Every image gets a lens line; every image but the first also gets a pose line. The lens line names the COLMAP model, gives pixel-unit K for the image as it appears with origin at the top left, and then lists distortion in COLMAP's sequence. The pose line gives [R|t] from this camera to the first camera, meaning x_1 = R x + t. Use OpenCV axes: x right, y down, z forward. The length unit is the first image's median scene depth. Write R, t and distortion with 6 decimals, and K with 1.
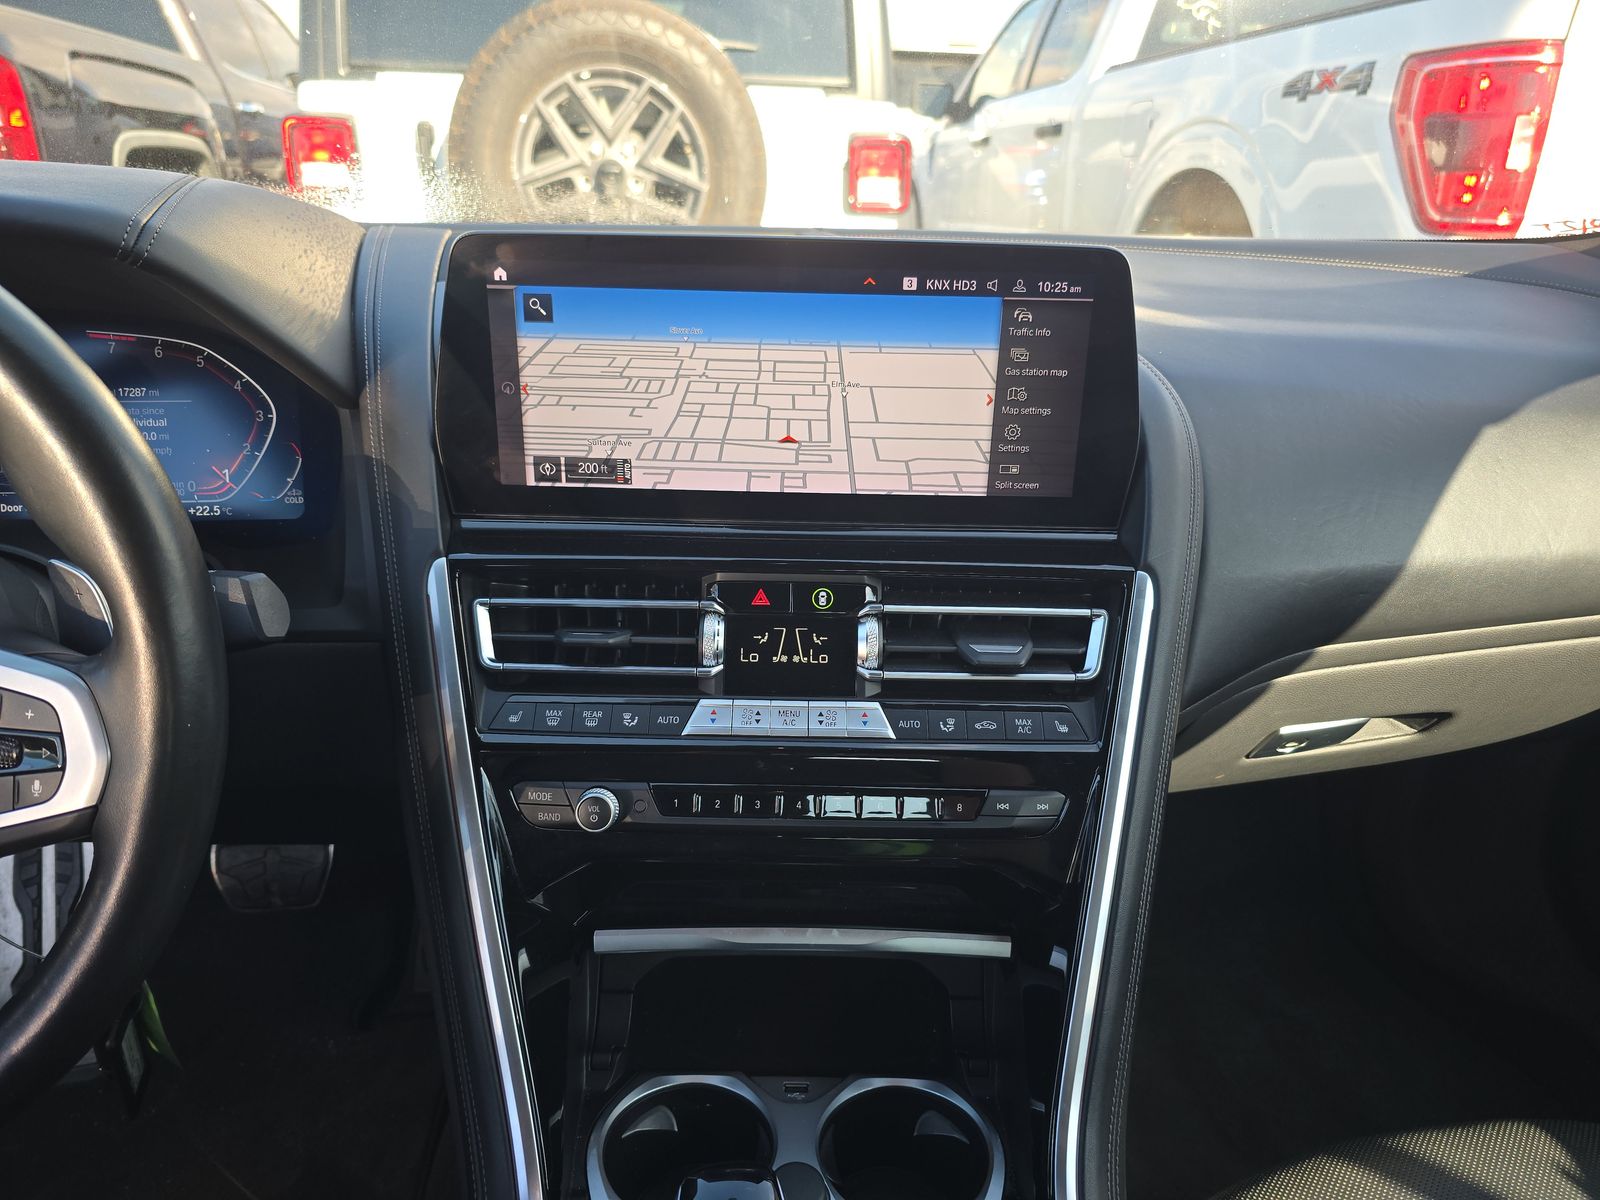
lens RADIAL K [[1102.0, 0, 800.0], [0, 1102.0, 600.0], [0, 0, 1]] dist [0.030569, -0.008648]
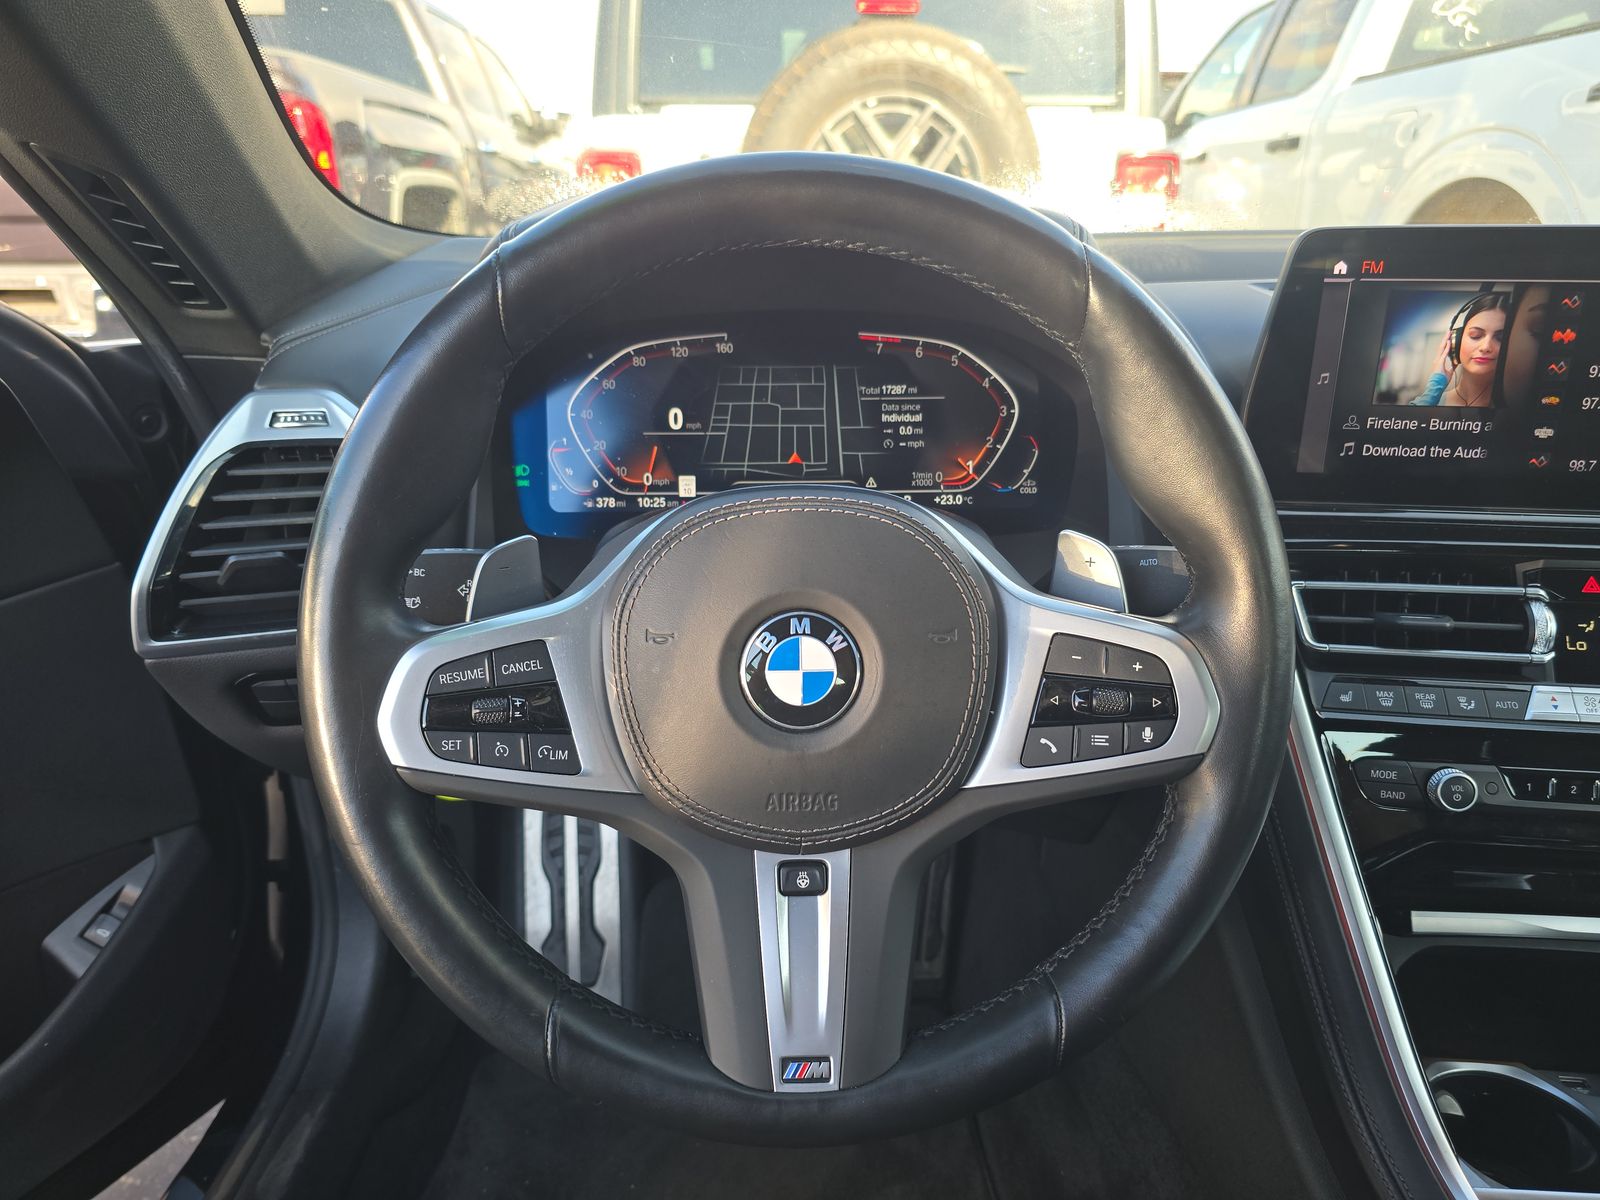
lens RADIAL K [[1102.0, 0, 800.0], [0, 1102.0, 600.0], [0, 0, 1]] dist [0.030569, -0.008648]
pose [[0.993996, 0.018422, -0.107855, -0.344187], [-0.020750, 0.999574, -0.020505, 0.025164], [0.107431, 0.022620, 0.993955, -0.042882]]
